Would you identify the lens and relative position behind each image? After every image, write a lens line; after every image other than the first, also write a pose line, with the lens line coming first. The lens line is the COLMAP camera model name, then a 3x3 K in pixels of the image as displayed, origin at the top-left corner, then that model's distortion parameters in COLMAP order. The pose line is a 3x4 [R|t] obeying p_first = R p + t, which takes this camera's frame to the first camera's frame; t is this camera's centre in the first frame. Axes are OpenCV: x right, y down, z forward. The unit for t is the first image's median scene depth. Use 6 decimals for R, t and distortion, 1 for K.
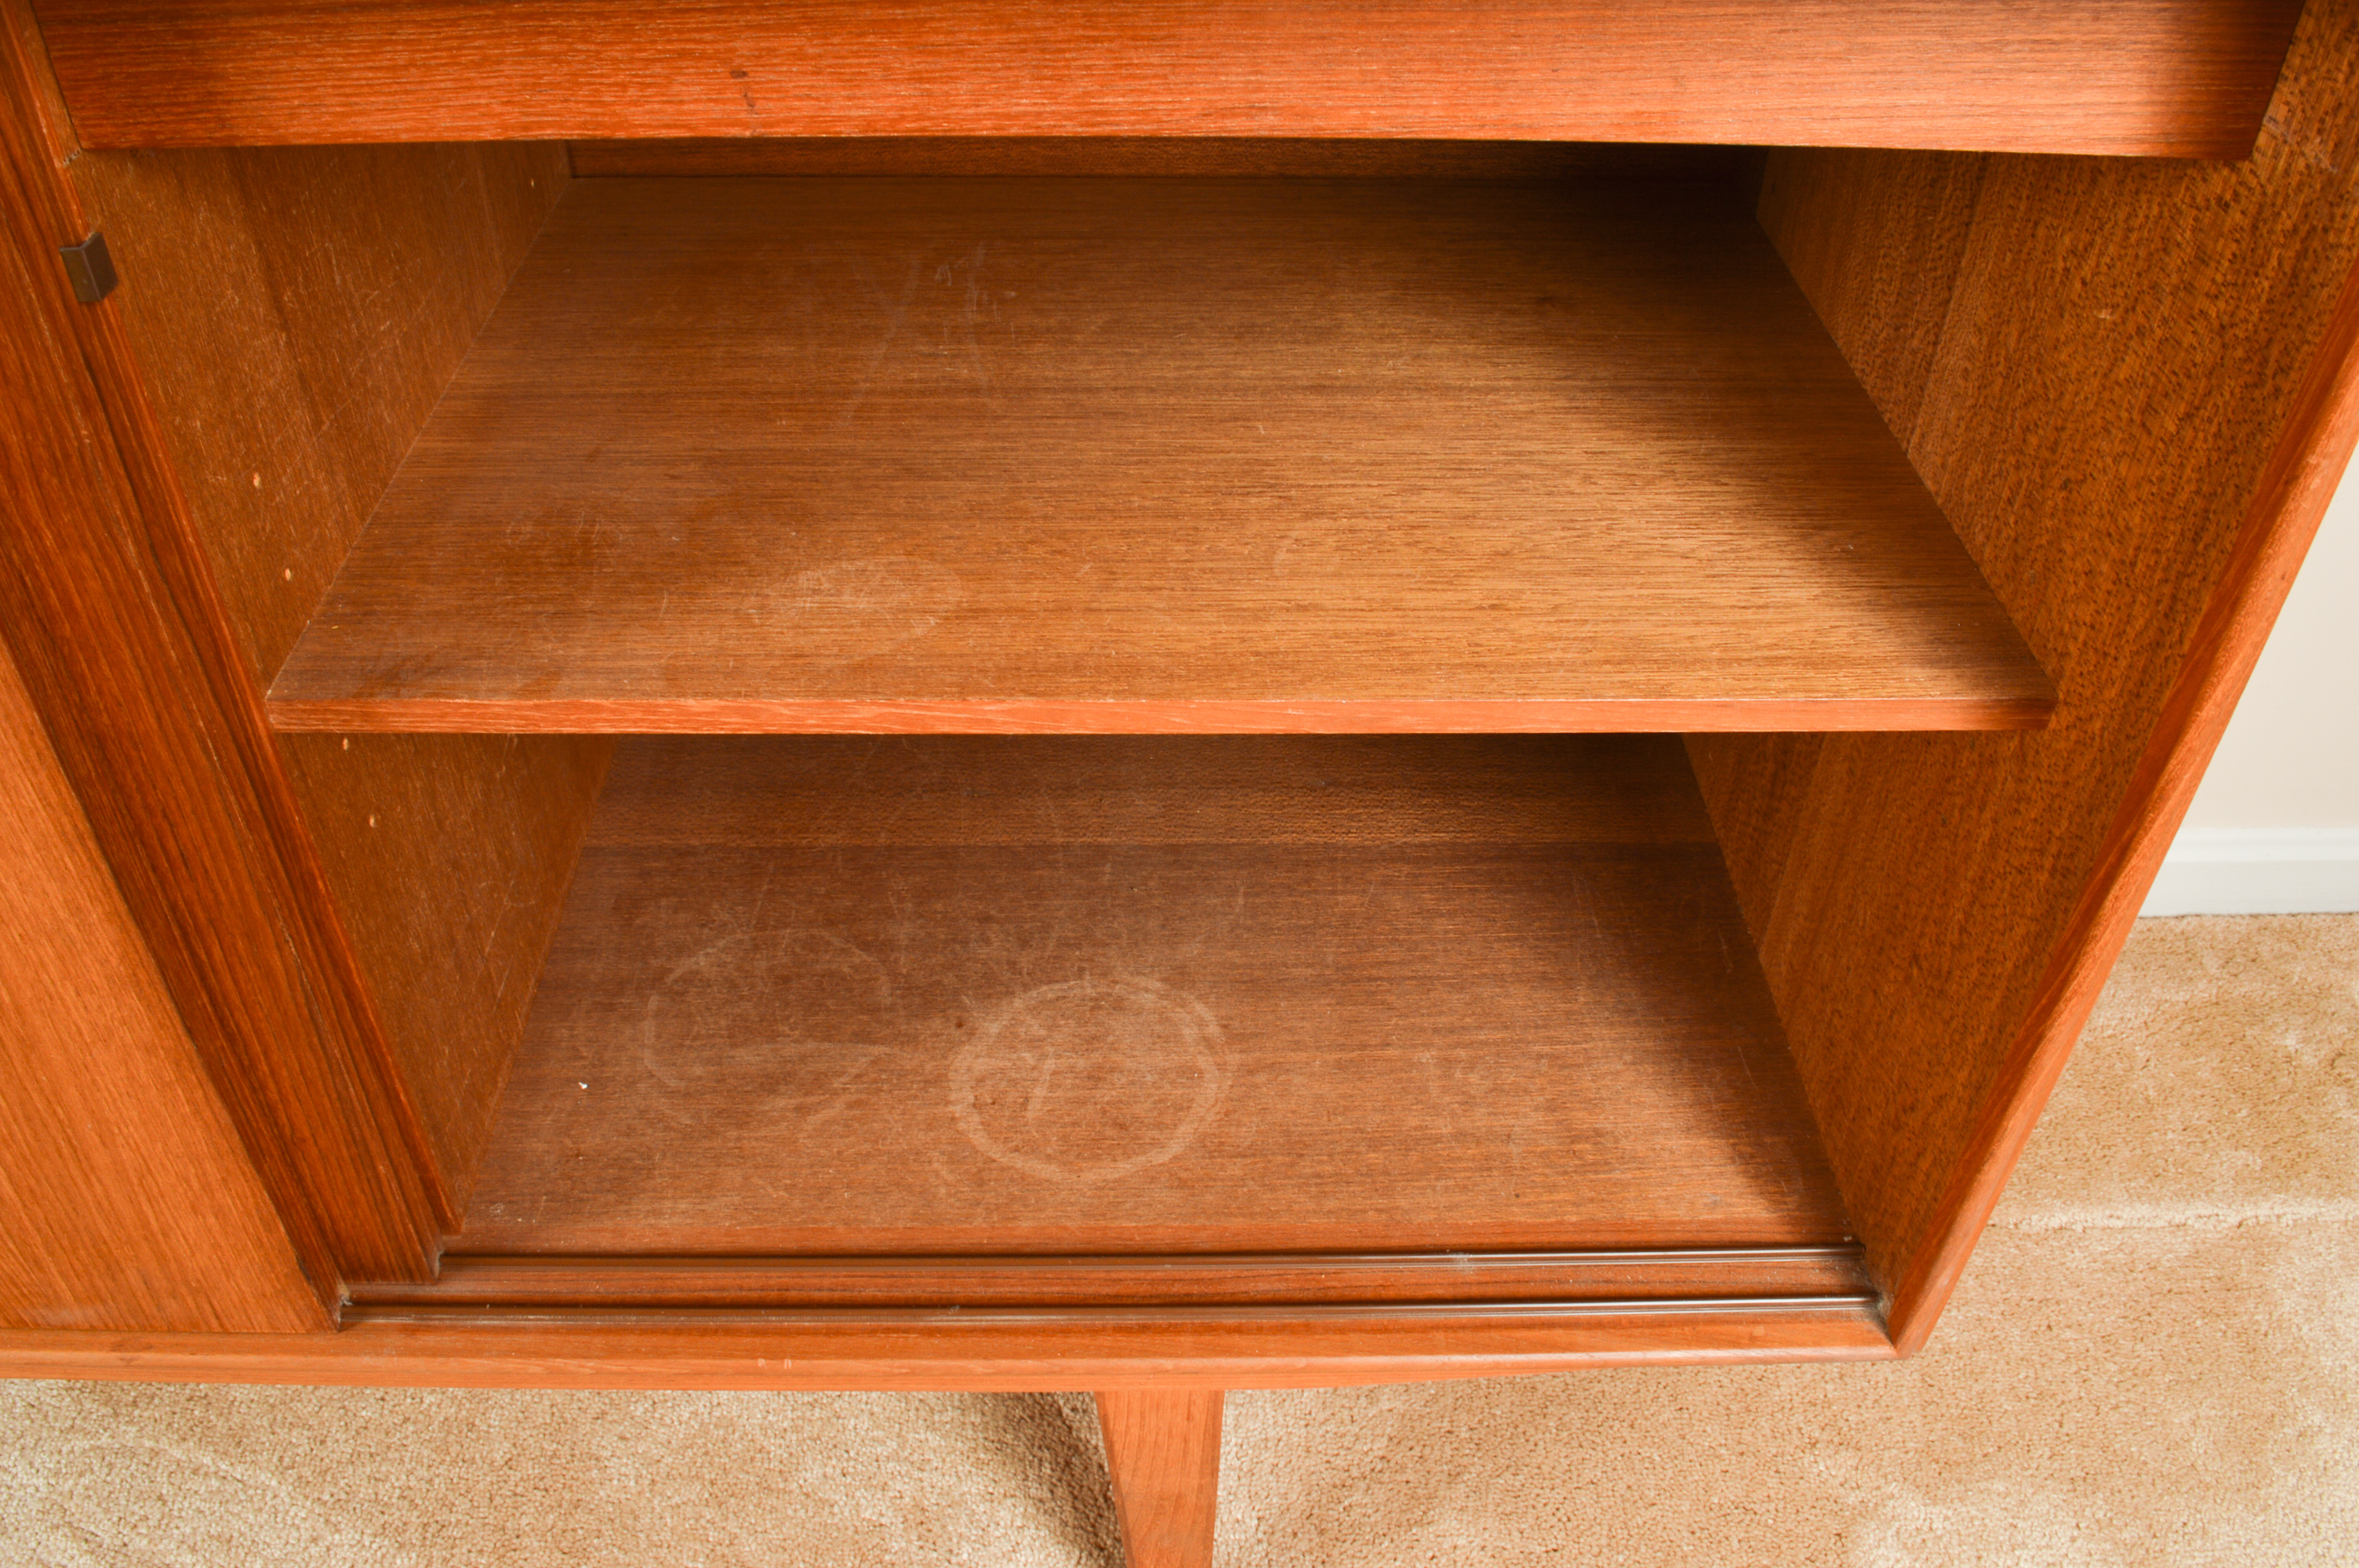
lens RADIAL K [[1888.9, 0, 1176.2], [0, 1888.9, 796.0], [0, 0, 1]] dist [-0.088334, 0.016879]
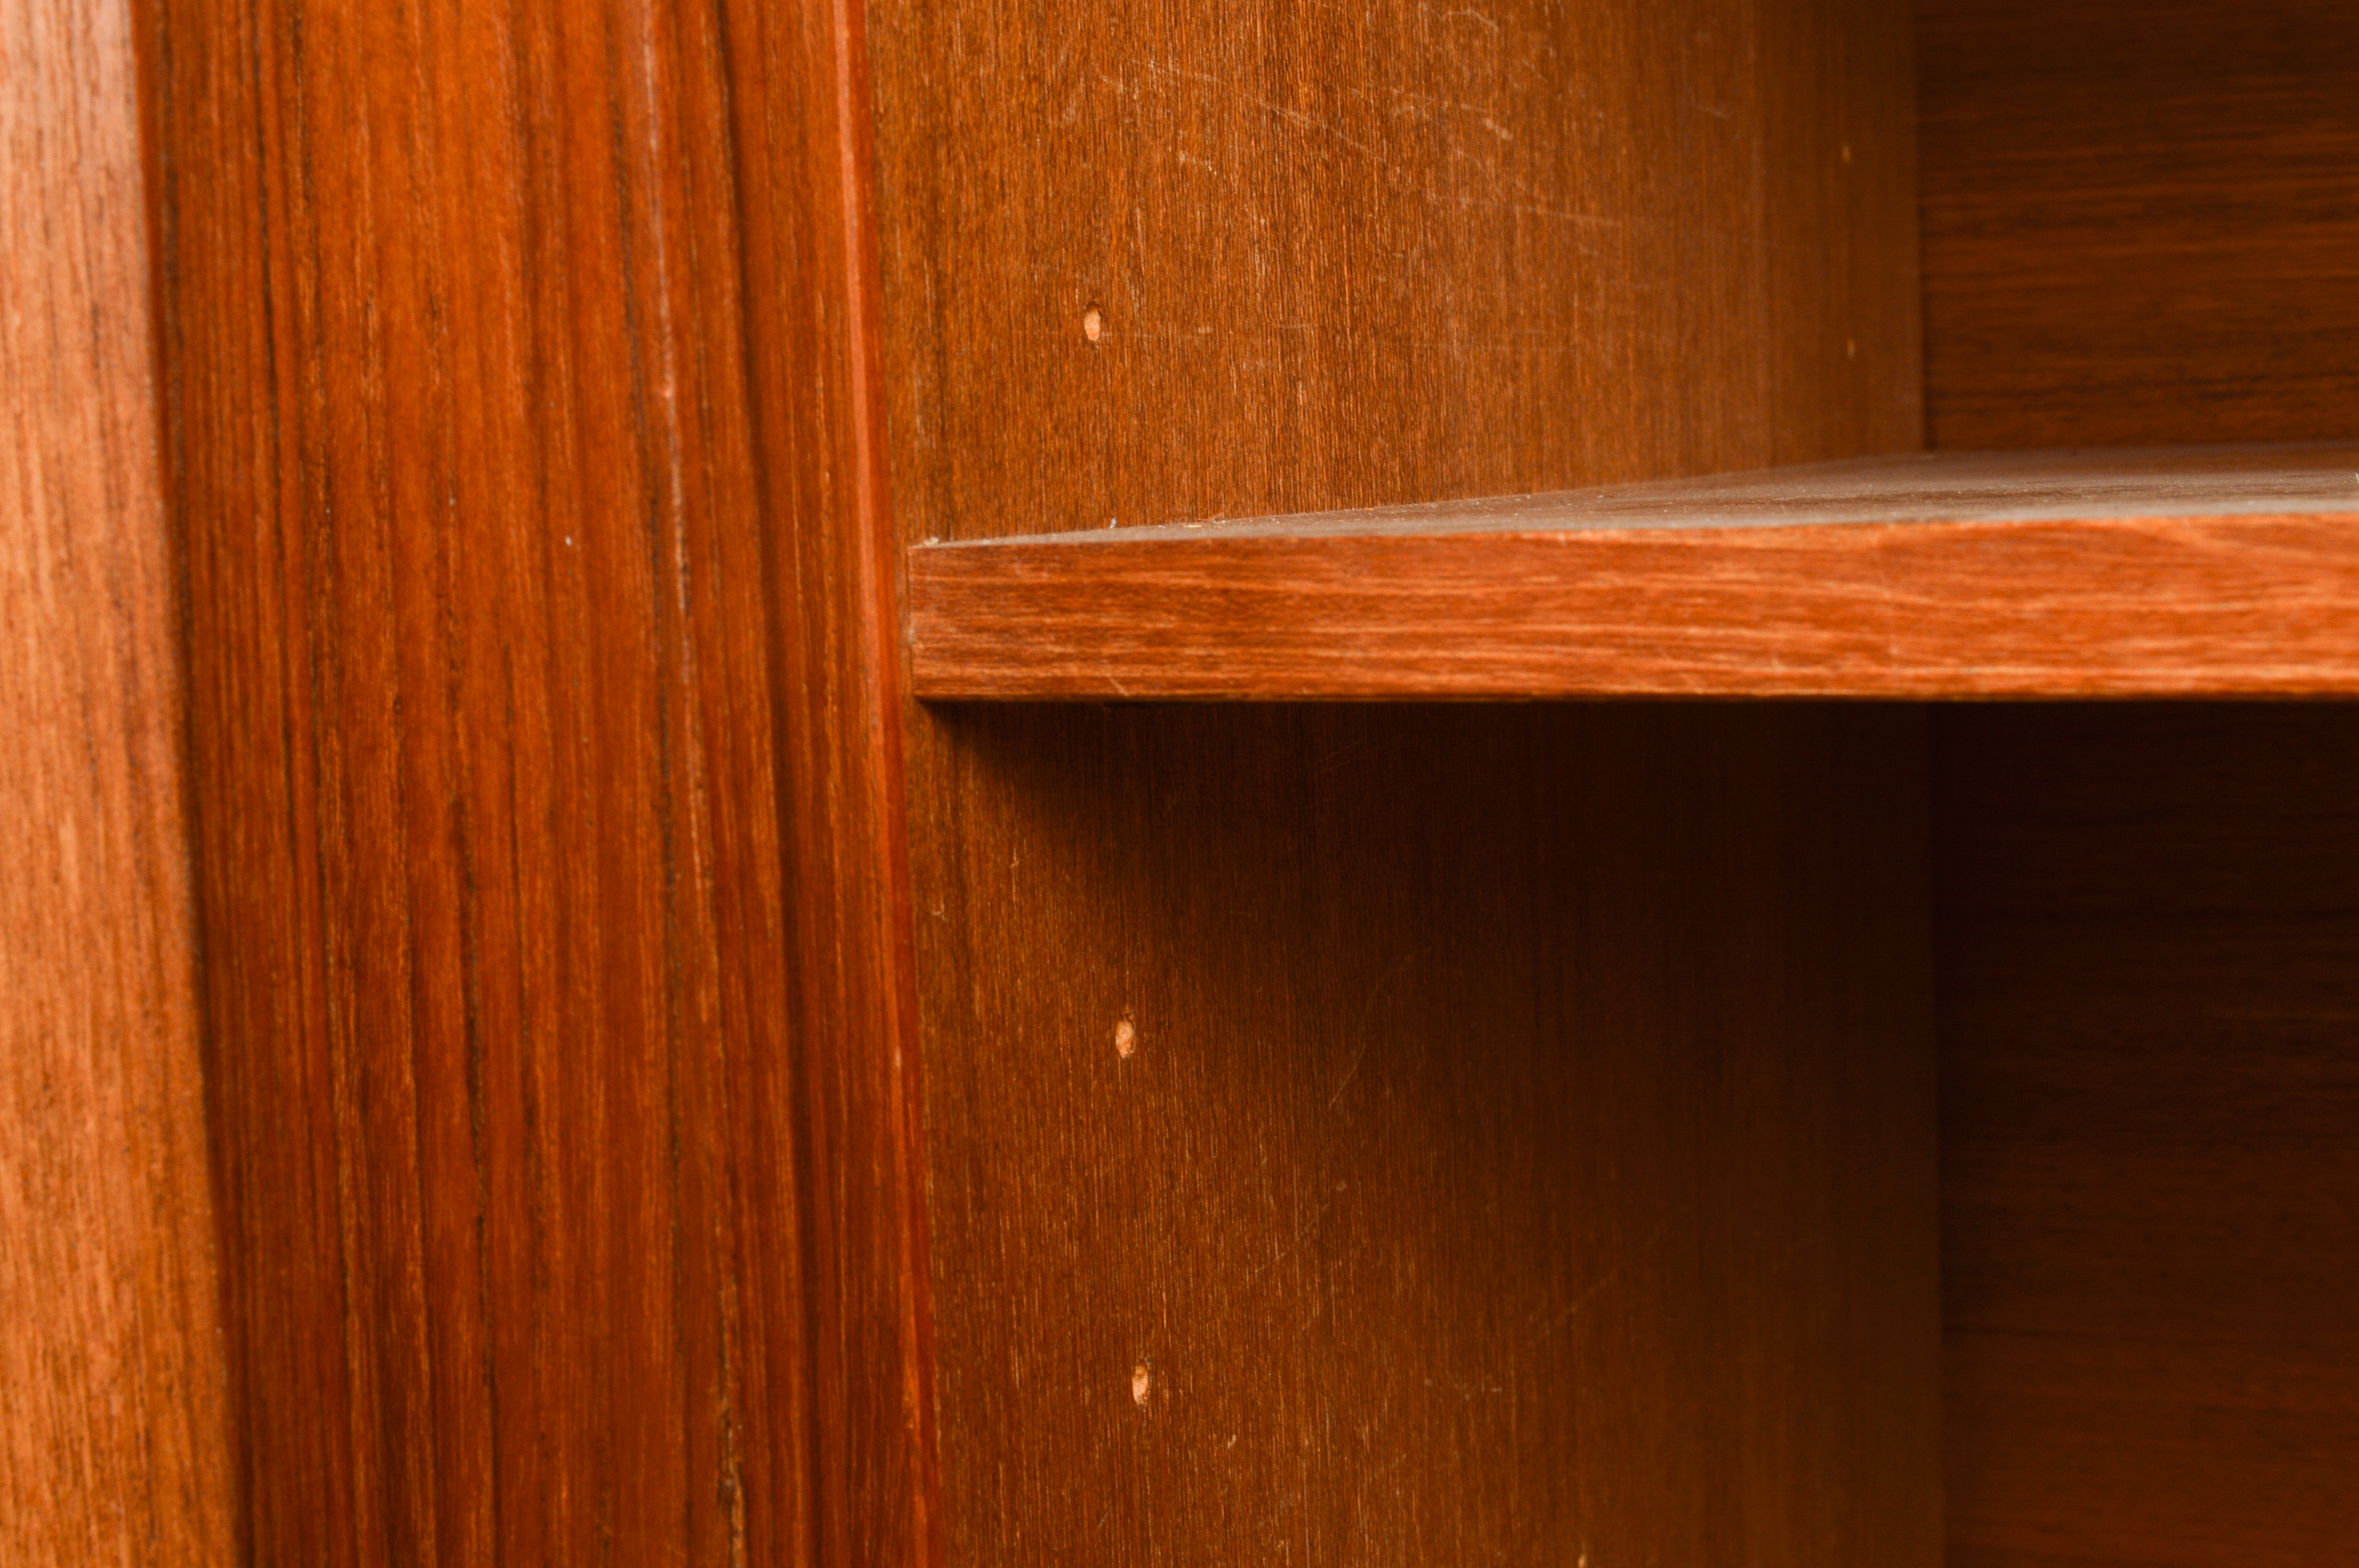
lens RADIAL K [[3393.7, 0, 1176.9], [0, 3393.7, 784.3], [0, 0, 1]] dist [-0.020451, 0.000000]
pose [[0.902057, -0.007637, -0.431549, -0.233579], [-0.236472, 0.827684, -0.508939, 0.226265], [0.361074, 0.561142, 0.744813, 0.647253]]
